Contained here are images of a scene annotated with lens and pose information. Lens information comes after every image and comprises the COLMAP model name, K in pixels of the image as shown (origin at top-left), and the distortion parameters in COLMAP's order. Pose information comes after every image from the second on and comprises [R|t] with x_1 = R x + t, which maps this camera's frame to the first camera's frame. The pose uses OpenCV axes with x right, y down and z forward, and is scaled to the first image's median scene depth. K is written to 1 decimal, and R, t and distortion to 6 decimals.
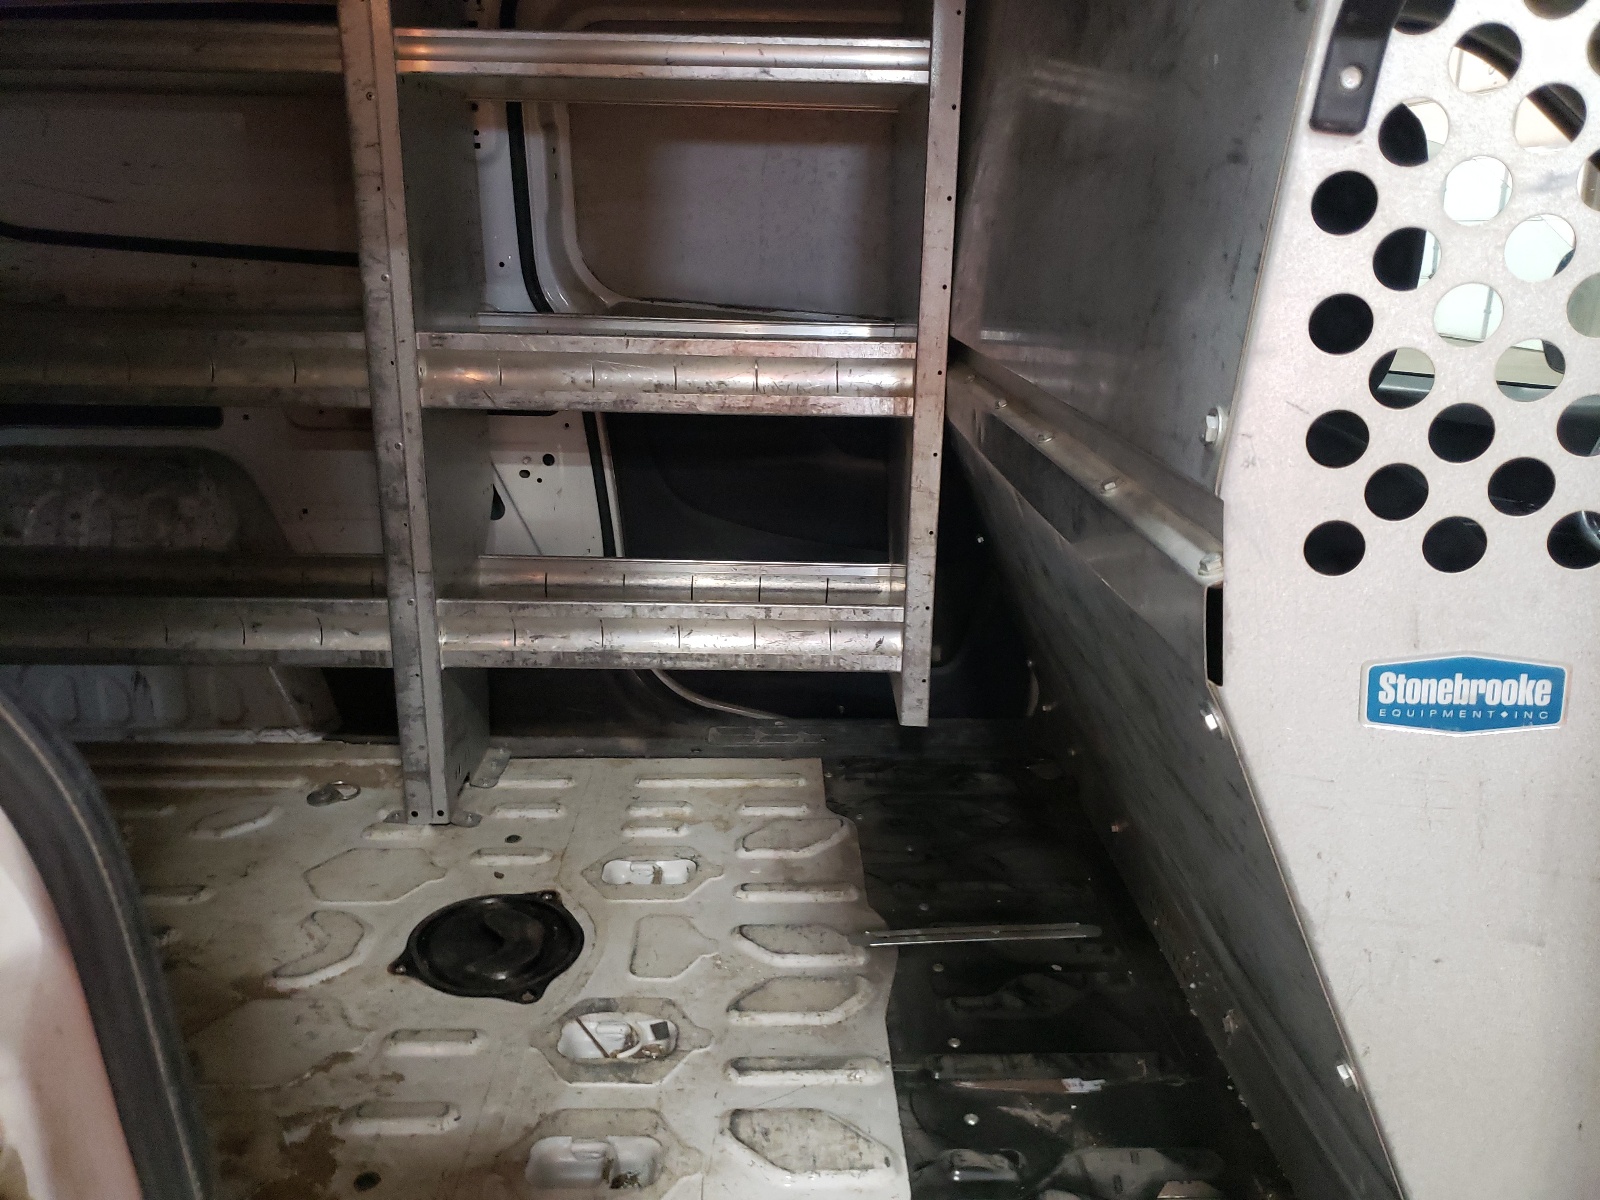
lens RADIAL K [[1239.2, 0, 801.3], [0, 1239.2, 596.7], [0, 0, 1]] dist [0.004668, -0.011831]
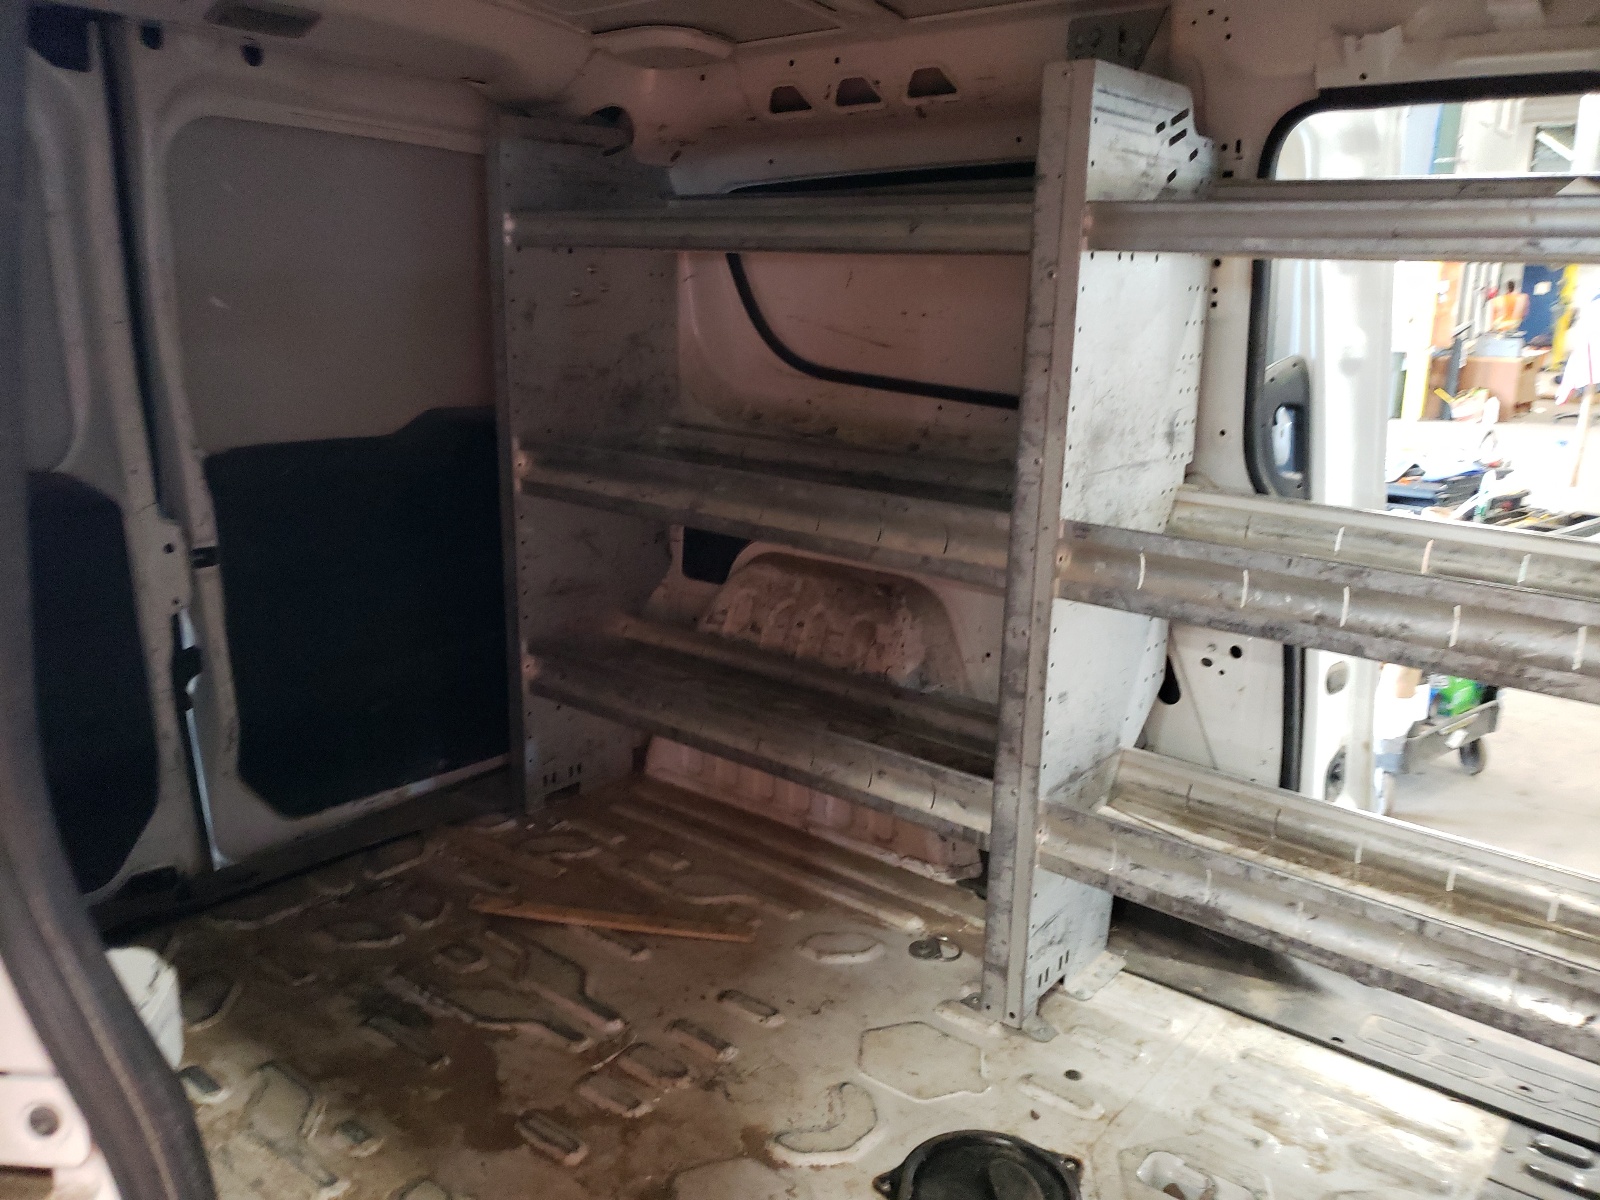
lens RADIAL K [[1239.2, 0, 802.8], [0, 1239.2, 604.5], [0, 0, 1]] dist [0.004668, -0.011831]
pose [[0.765031, 0.166991, -0.621966, 0.122995], [-0.195387, 0.980458, 0.022913, -0.124382], [0.613638, 0.103996, 0.782709, 0.143888]]
